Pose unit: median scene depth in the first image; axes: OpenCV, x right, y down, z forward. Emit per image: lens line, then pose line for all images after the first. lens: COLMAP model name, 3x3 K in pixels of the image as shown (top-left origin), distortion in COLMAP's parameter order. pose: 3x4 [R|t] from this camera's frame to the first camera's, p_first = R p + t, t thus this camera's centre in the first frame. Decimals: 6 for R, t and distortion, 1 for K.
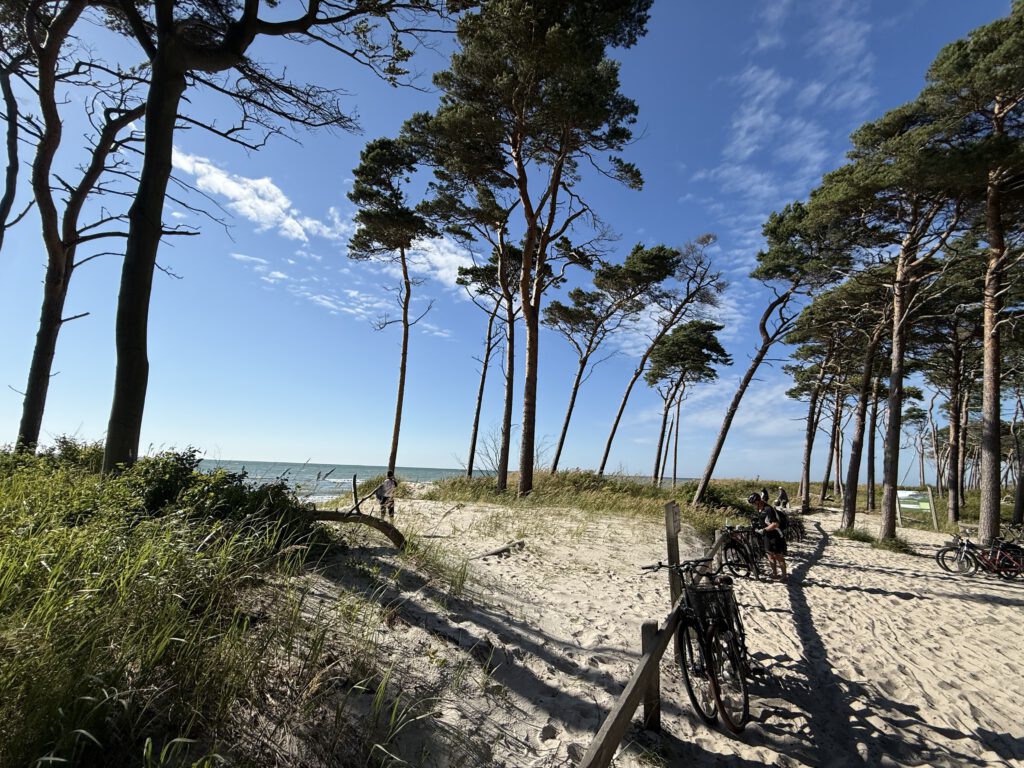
lens RADIAL K [[405.8, 0, 510.9], [0, 405.8, 387.8], [0, 0, 1]] dist [-0.002319, -0.000313]
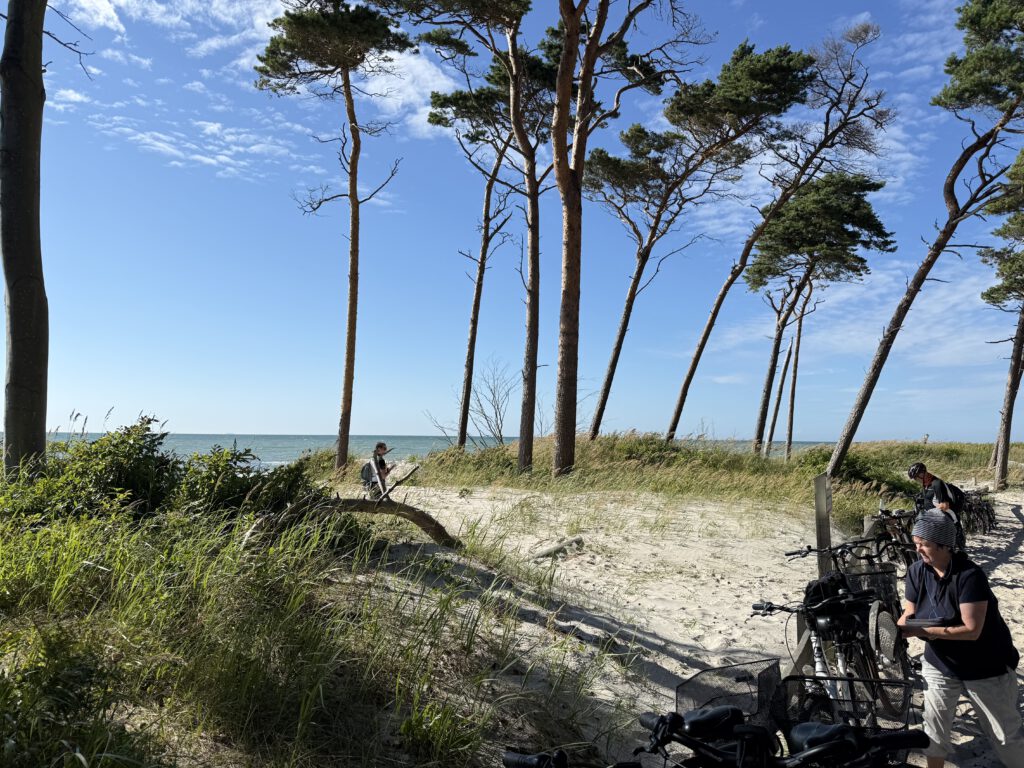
lens RADIAL K [[704.5, 0, 510.0], [0, 704.5, 394.4], [0, 0, 1]] dist [0.048282, -0.073420]
pose [[0.999613, -0.026079, 0.009701, -0.056626], [0.024445, 0.989629, 0.141553, -0.020543], [-0.013292, -0.141261, 0.989883, -0.085195]]
